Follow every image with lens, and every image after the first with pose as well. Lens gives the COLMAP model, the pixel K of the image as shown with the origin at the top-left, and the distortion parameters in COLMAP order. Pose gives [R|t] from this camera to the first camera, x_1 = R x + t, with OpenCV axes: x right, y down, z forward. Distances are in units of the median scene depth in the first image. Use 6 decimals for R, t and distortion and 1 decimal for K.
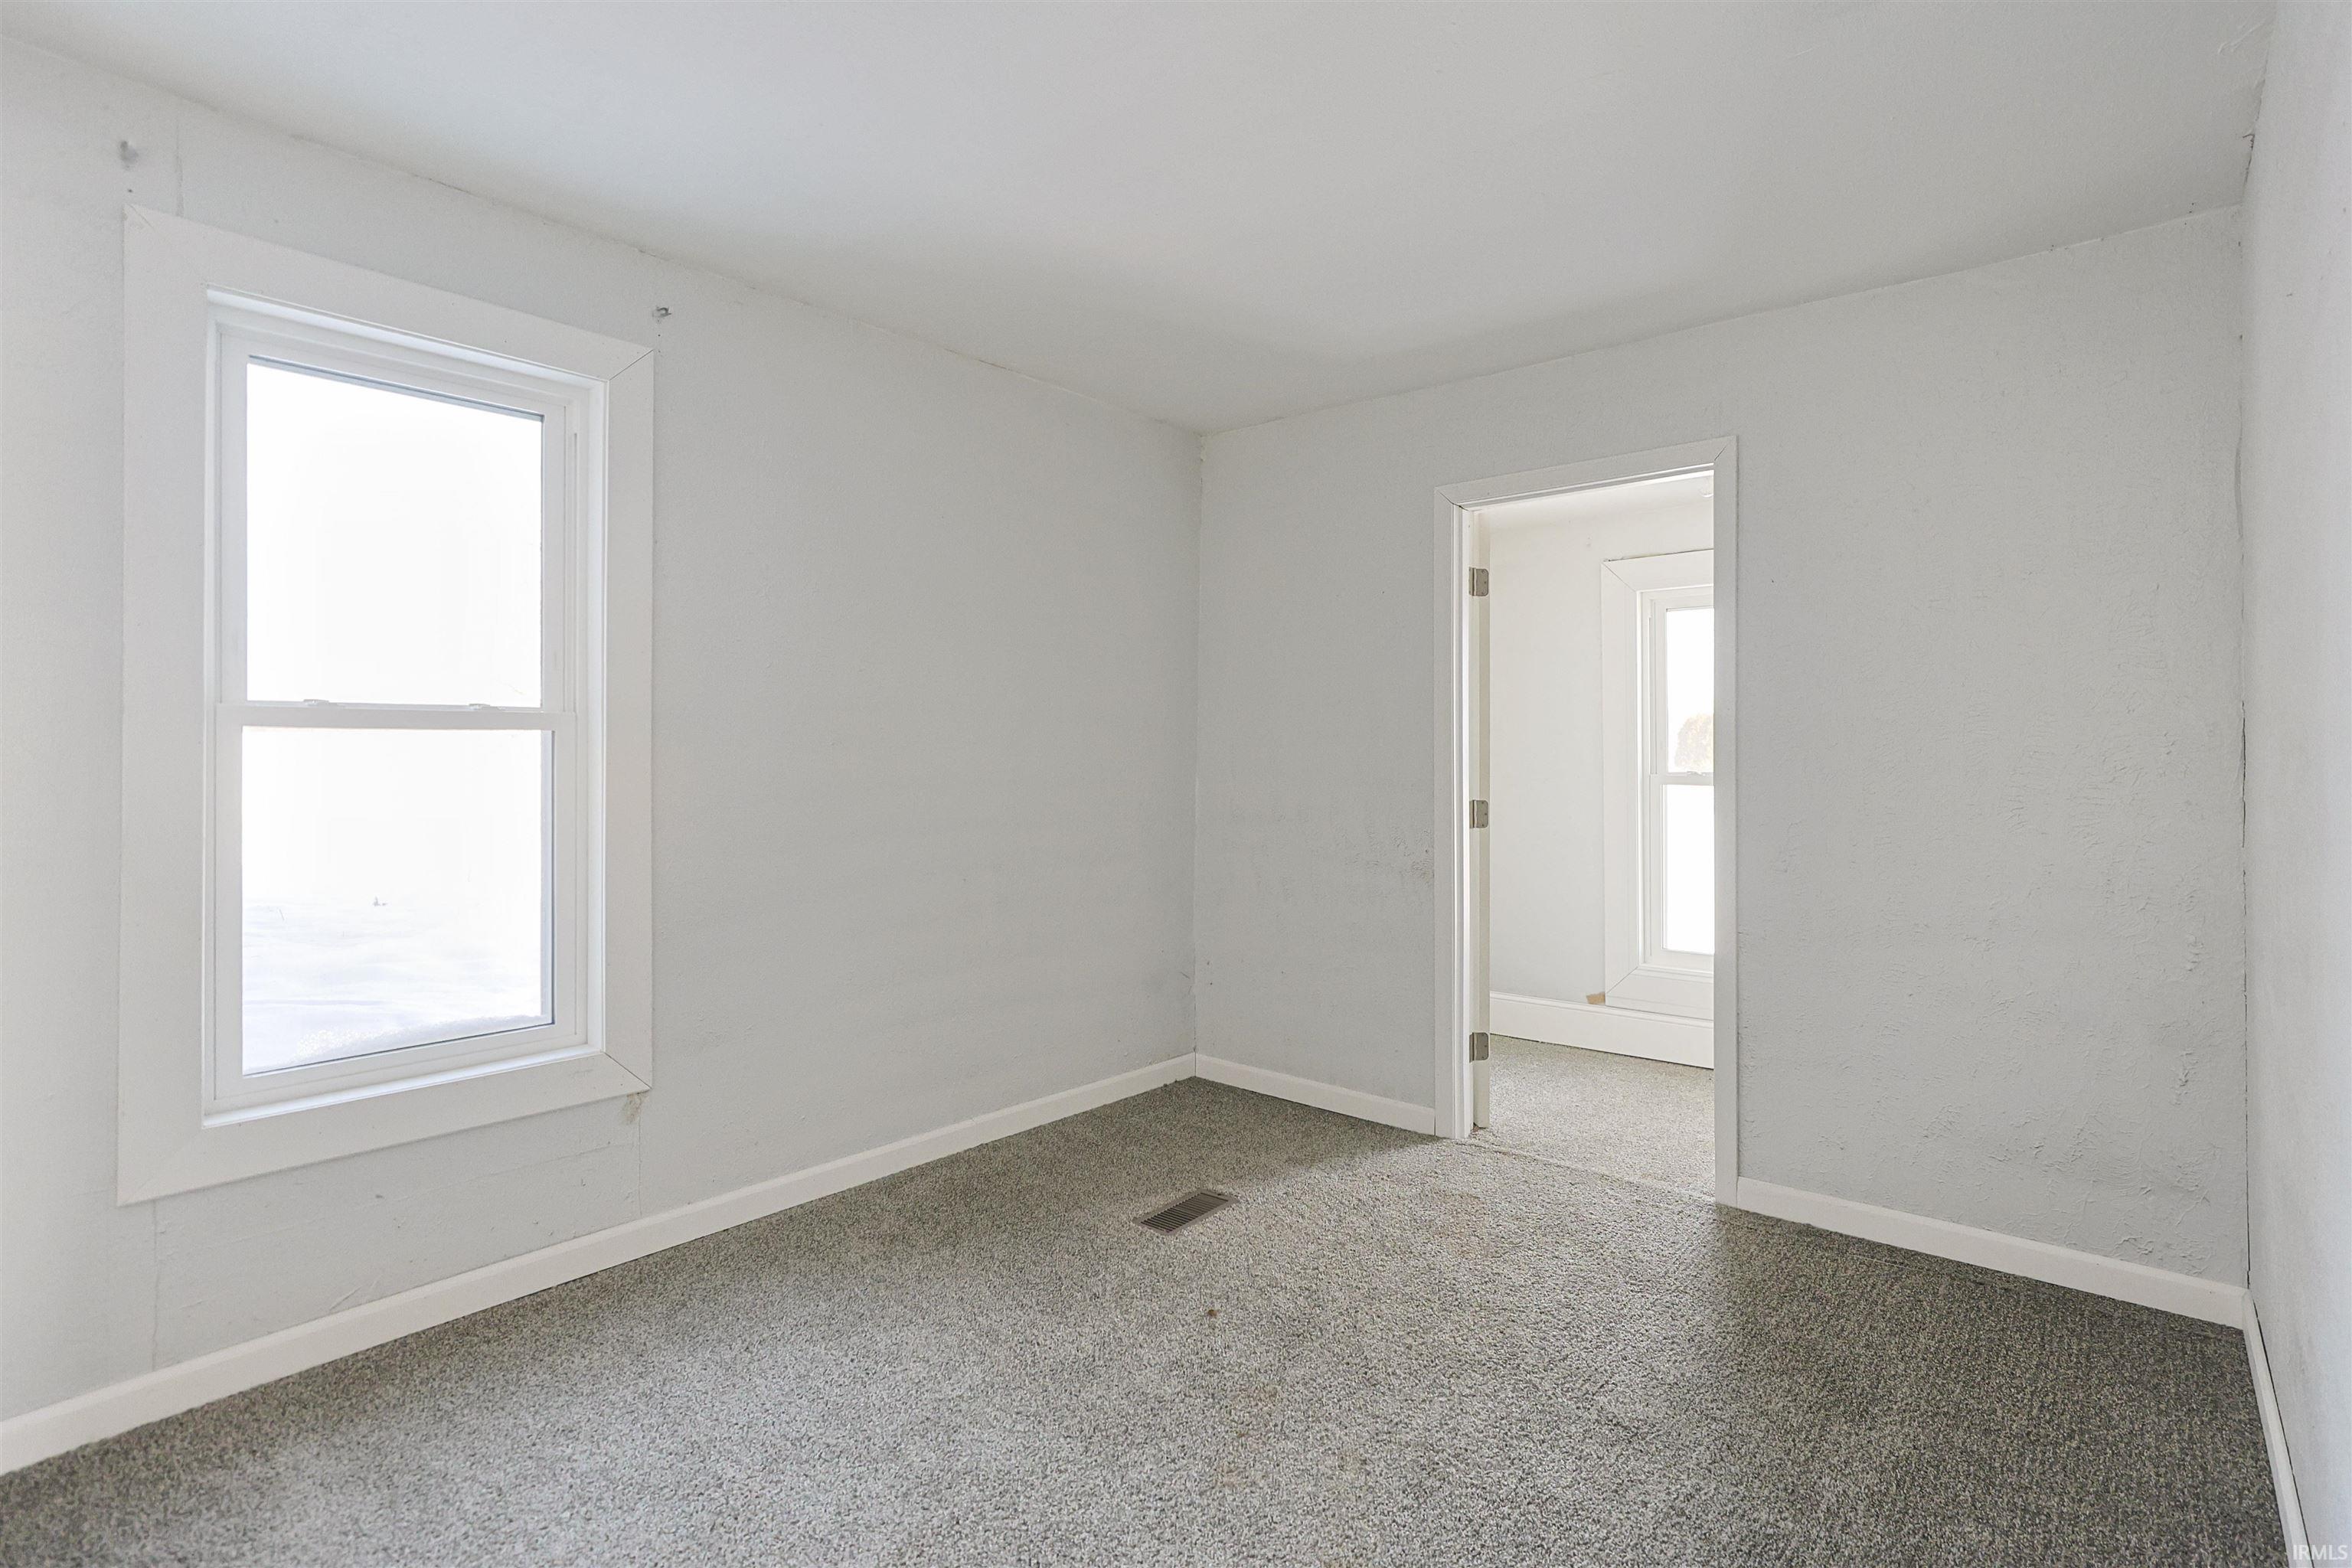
lens RADIAL K [[1135.5, 0, 1194.6], [0, 1135.5, 778.5], [0, 0, 1]] dist [-0.019393, 0.012057]
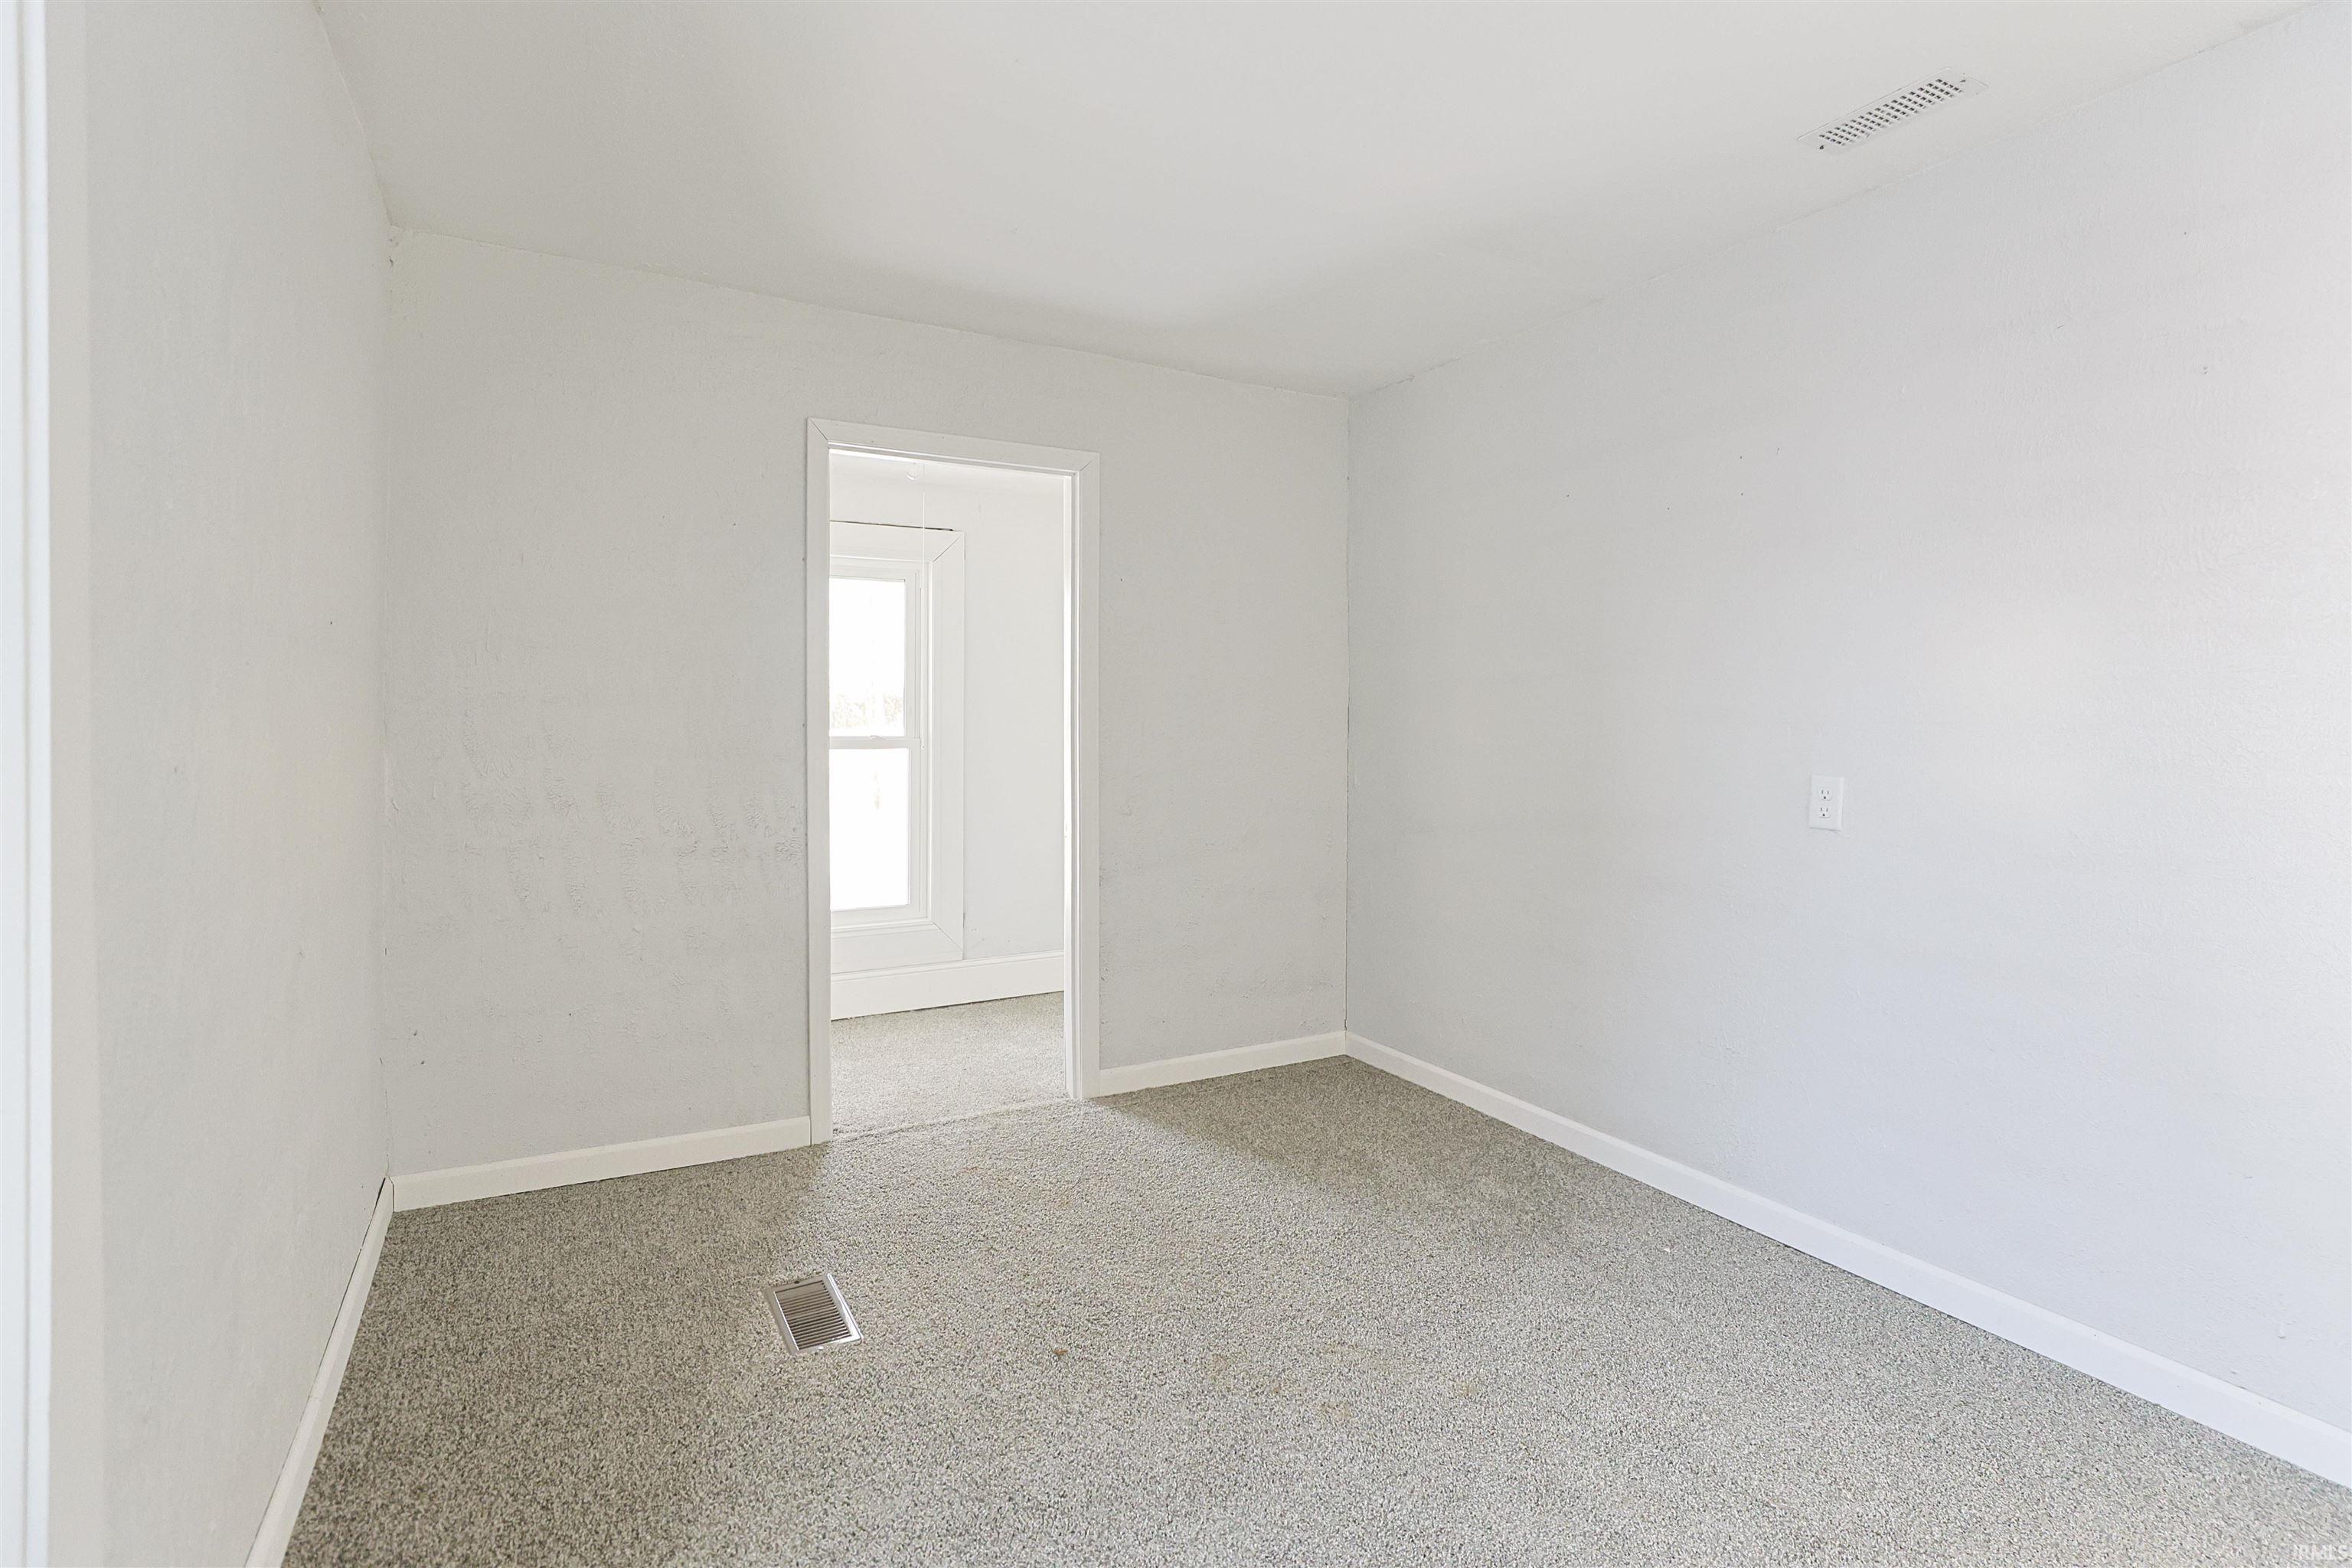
lens RADIAL K [[1135.5, 0, 1194.6], [0, 1135.5, 778.5], [0, 0, 1]] dist [-0.019393, 0.012057]
pose [[0.348564, -0.041216, 0.936378, -0.528349], [0.015045, 0.999150, 0.038378, -0.004408], [-0.937164, 0.000711, 0.348888, 0.418020]]
